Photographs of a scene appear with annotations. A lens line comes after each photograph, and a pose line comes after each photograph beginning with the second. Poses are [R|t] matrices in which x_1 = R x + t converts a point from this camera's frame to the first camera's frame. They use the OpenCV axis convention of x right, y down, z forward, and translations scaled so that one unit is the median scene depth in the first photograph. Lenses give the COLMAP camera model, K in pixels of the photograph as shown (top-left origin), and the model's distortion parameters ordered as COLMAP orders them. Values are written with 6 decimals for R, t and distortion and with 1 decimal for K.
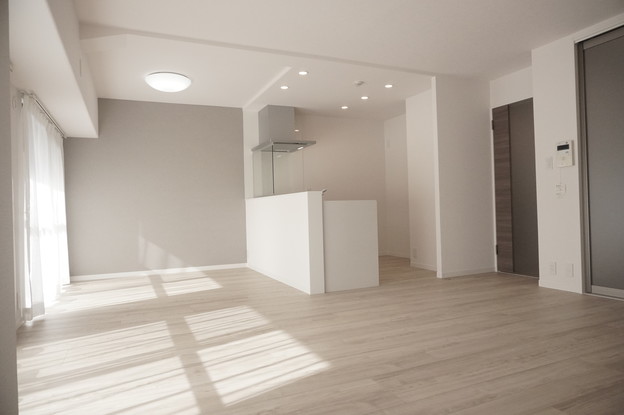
lens RADIAL K [[414.4, 0, 312.0], [0, 414.4, 207.5], [0, 0, 1]] dist [-0.034845, 0.002722]
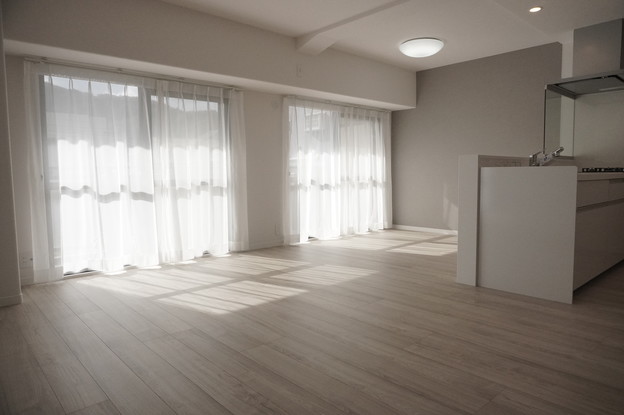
lens RADIAL K [[414.4, 0, 312.0], [0, 414.4, 207.5], [0, 0, 1]] dist [-0.034845, 0.002722]
pose [[0.302712, 0.096375, -0.948197, 0.962729], [0.011786, 0.994420, 0.104836, -0.037010], [0.953009, -0.042910, 0.299887, 0.708450]]
